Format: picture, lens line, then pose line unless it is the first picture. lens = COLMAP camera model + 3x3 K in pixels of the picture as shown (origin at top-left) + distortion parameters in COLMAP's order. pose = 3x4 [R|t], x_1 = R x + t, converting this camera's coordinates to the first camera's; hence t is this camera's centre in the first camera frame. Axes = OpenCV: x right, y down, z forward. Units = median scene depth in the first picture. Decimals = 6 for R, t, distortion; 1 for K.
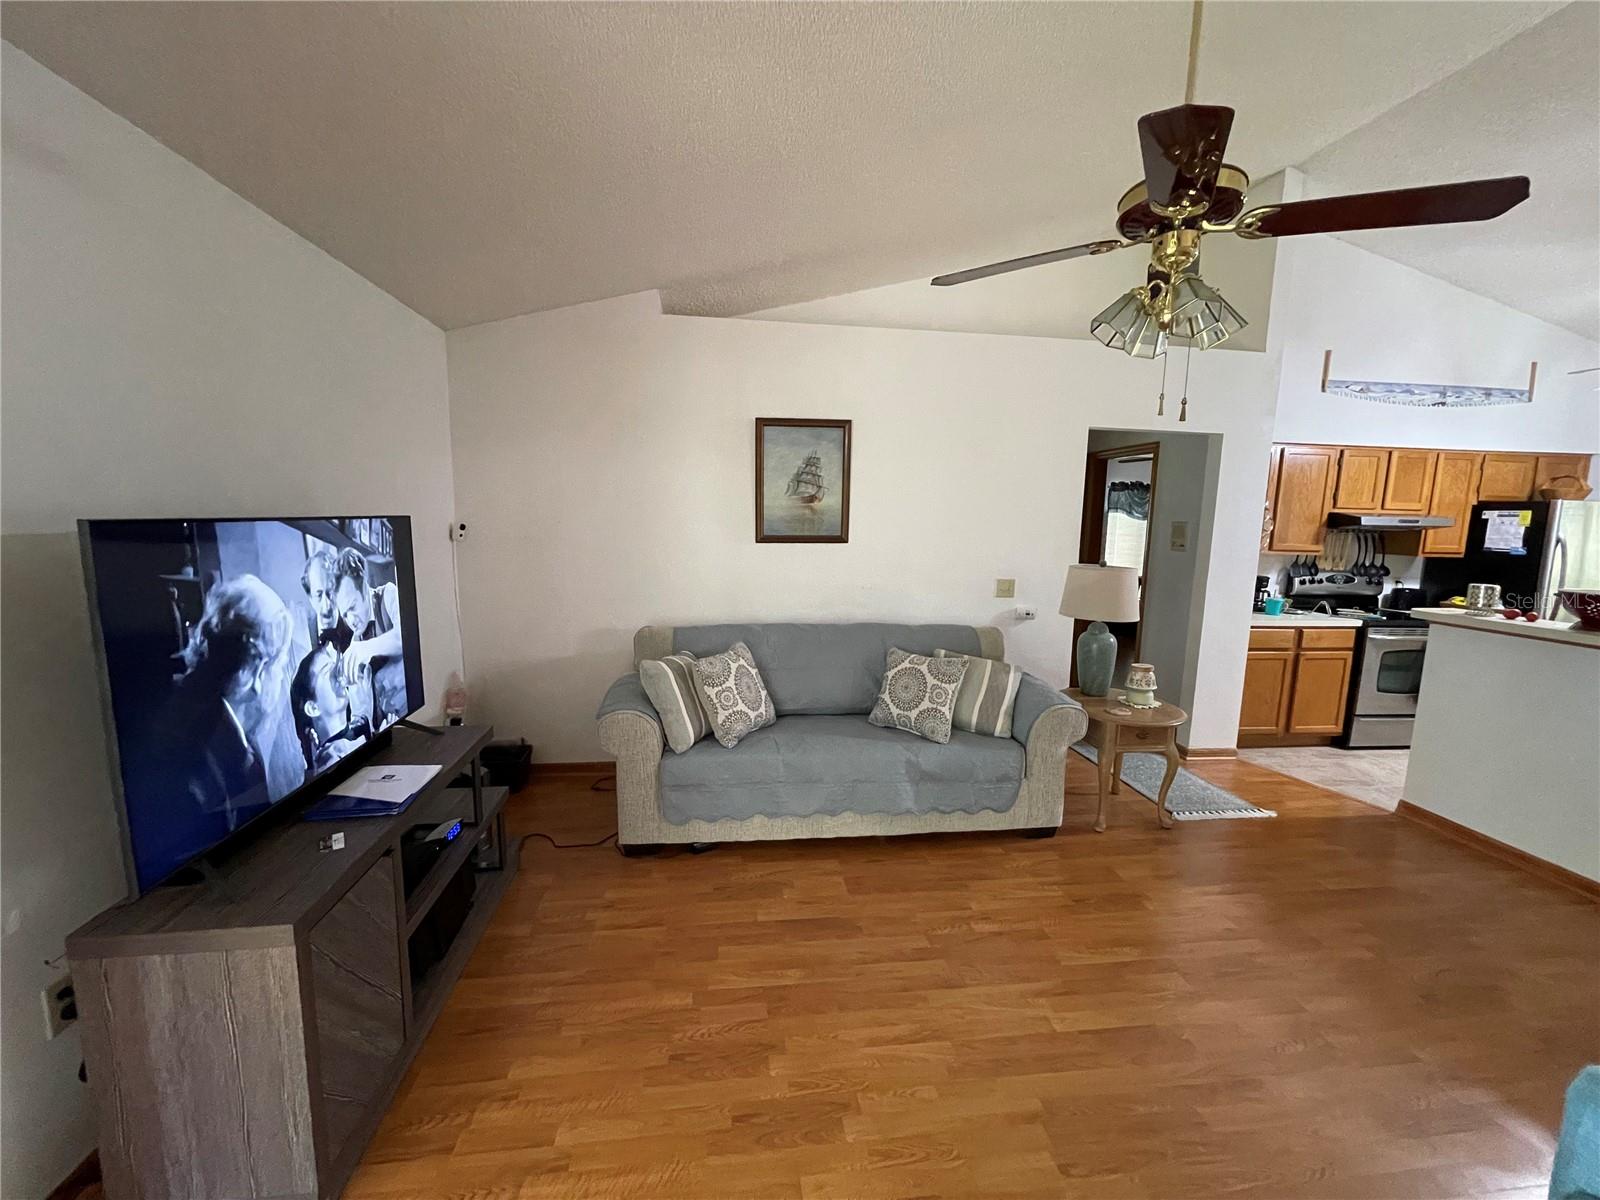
lens RADIAL K [[647.7, 0, 794.5], [0, 647.7, 601.9], [0, 0, 1]] dist [-0.004367, -0.000544]
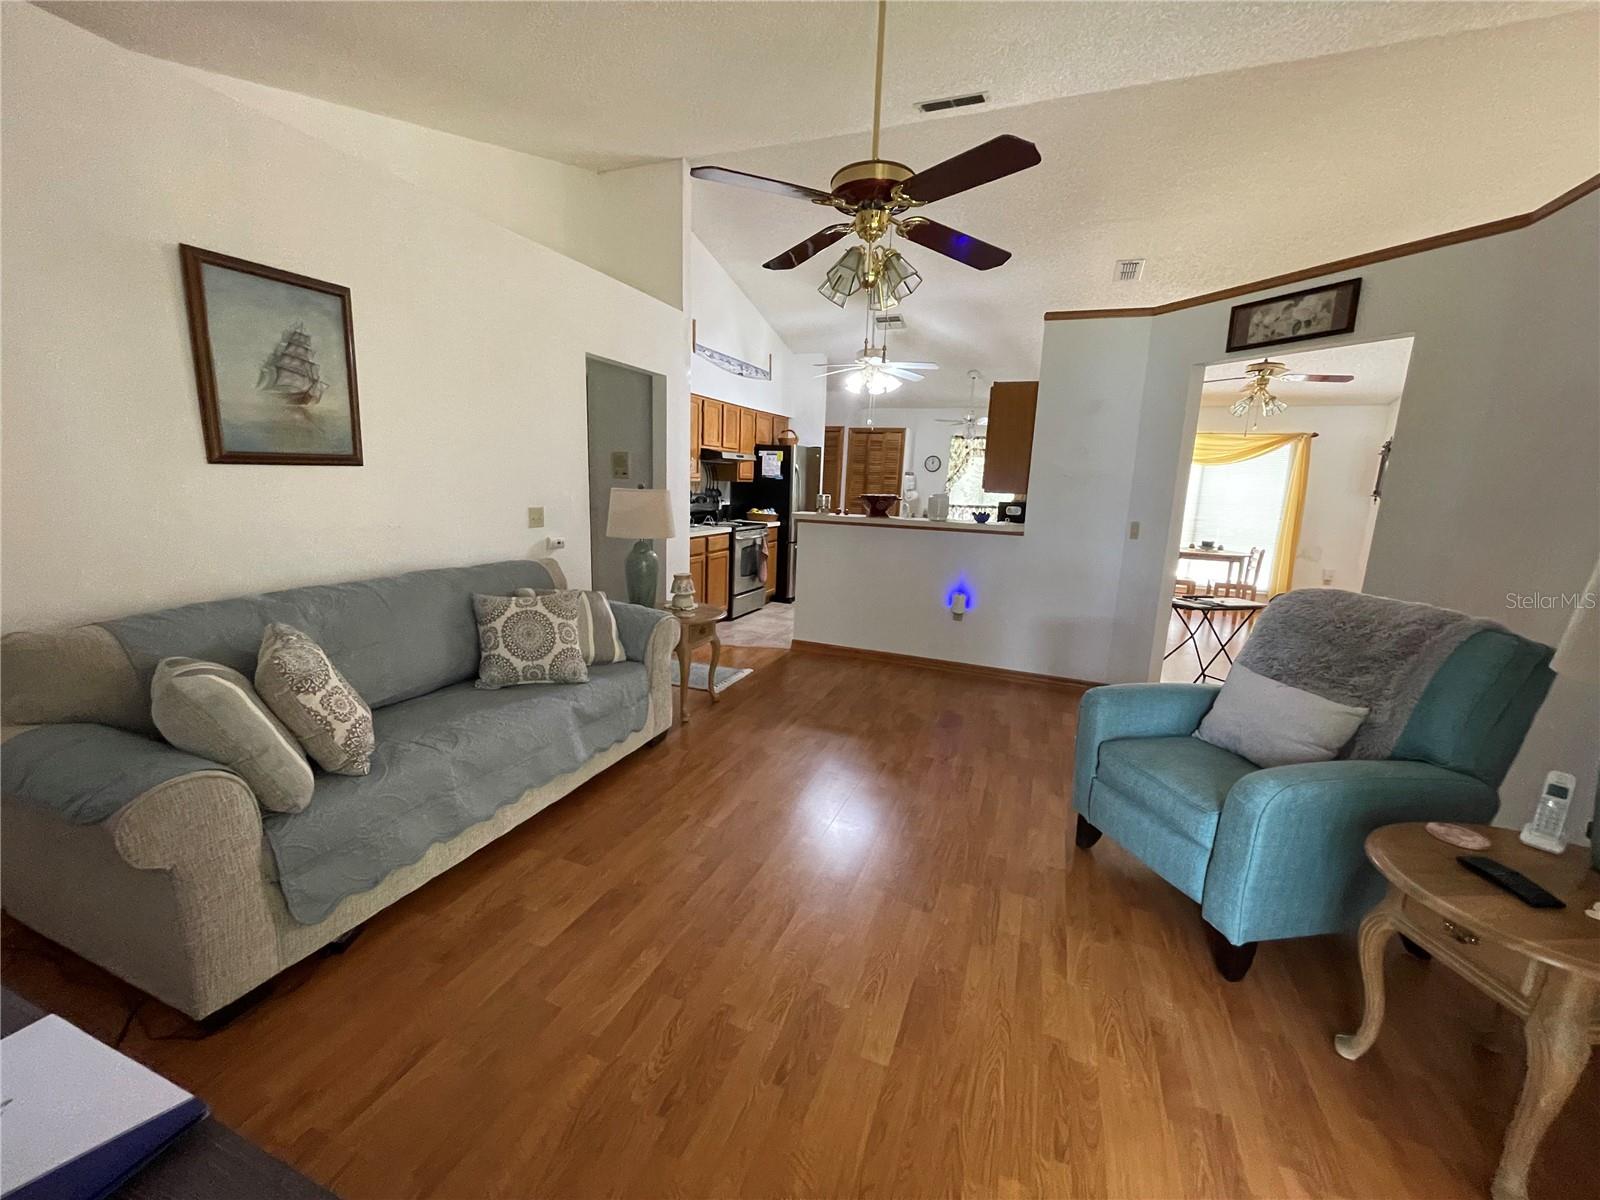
lens RADIAL K [[647.7, 0, 798.3], [0, 647.7, 600.9], [0, 0, 1]] dist [-0.004367, -0.000544]
pose [[0.474928, -0.169400, 0.863566, -0.349159], [0.094725, 0.985437, 0.141211, 0.001407], [-0.874912, 0.014736, 0.484058, 0.242040]]
